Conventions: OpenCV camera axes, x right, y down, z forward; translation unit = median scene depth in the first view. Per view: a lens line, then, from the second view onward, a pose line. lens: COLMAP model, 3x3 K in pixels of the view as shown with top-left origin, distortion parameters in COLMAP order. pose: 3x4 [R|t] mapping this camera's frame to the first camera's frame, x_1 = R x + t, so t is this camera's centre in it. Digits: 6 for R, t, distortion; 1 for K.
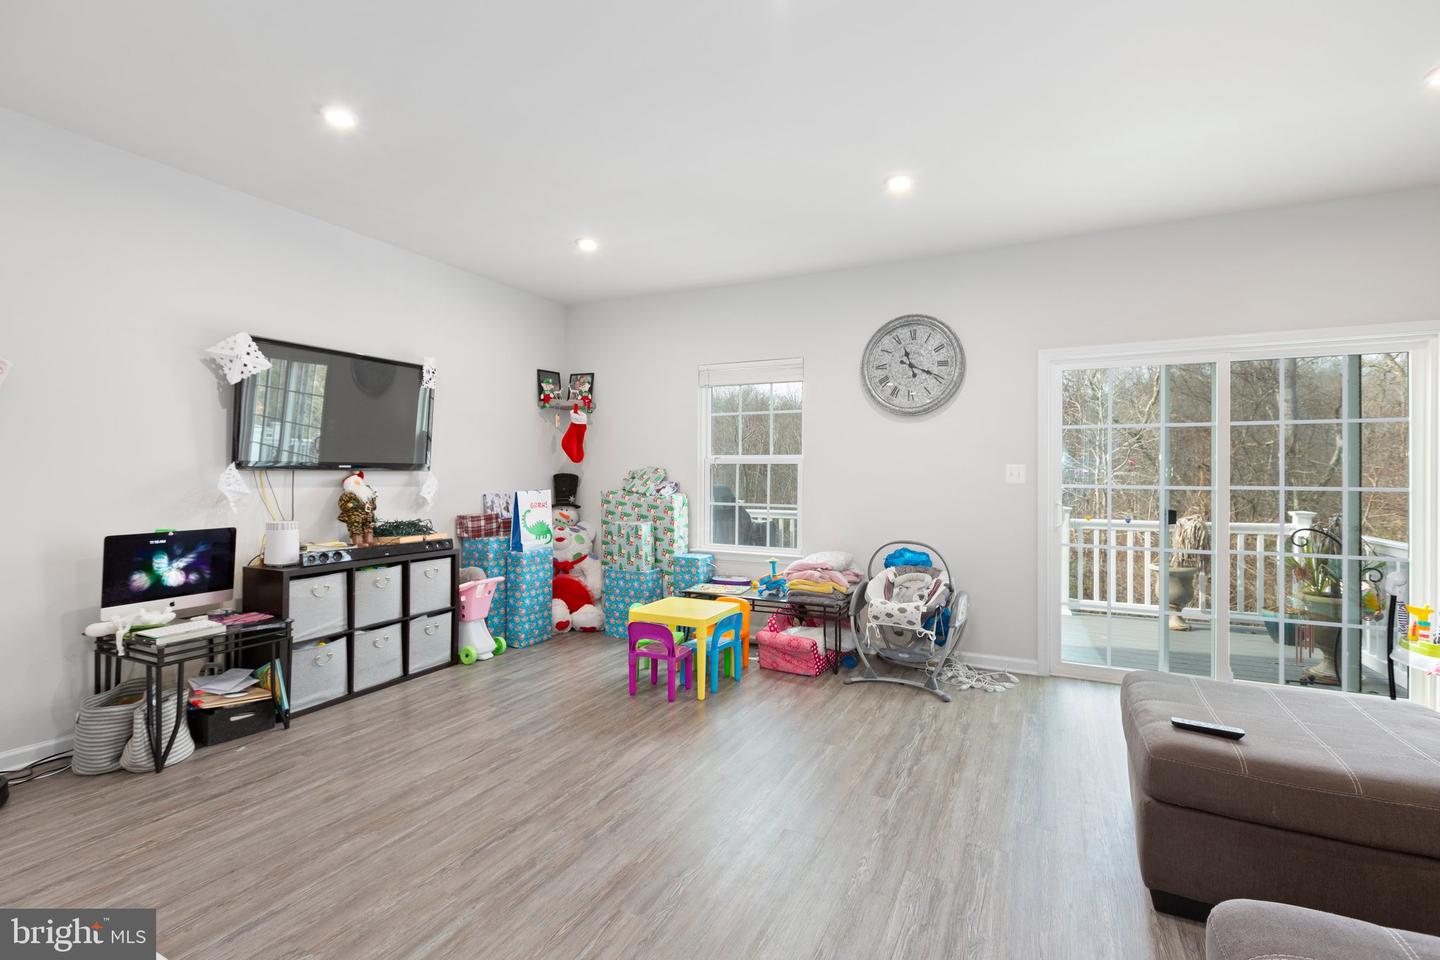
lens RADIAL K [[651.4, 0, 721.1], [0, 651.4, 475.0], [0, 0, 1]] dist [0.001179, -0.000149]
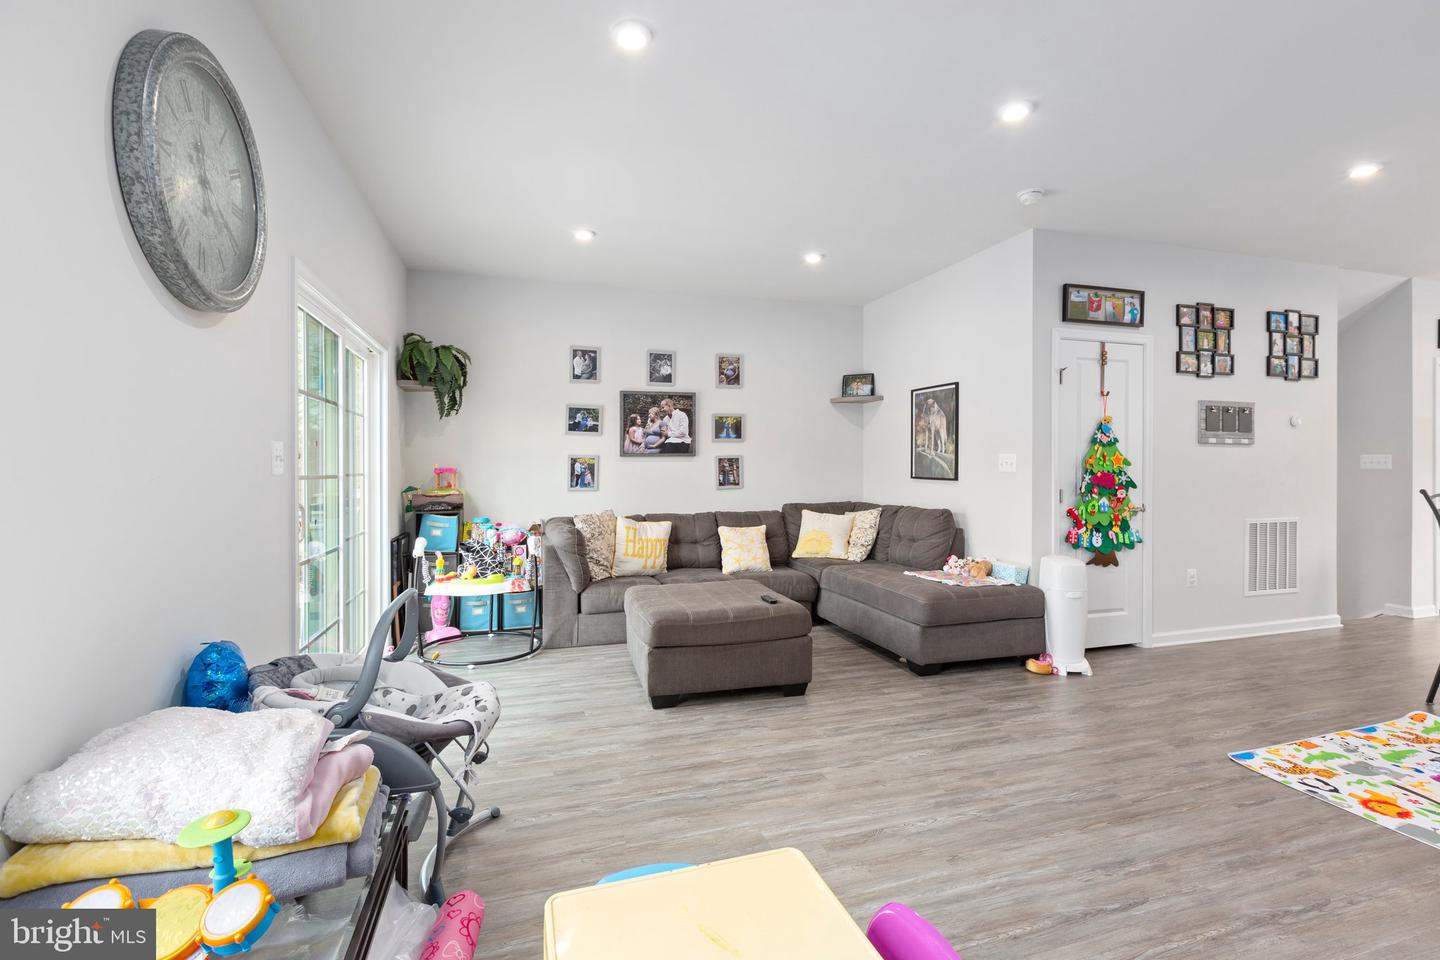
lens RADIAL K [[651.4, 0, 721.0], [0, 651.4, 473.6], [0, 0, 1]] dist [0.001179, -0.000149]
pose [[-0.698140, -0.011826, 0.715864, -0.369844], [-0.004274, 0.999915, 0.012350, 0.005558], [-0.715949, 0.005563, -0.698131, 1.825084]]
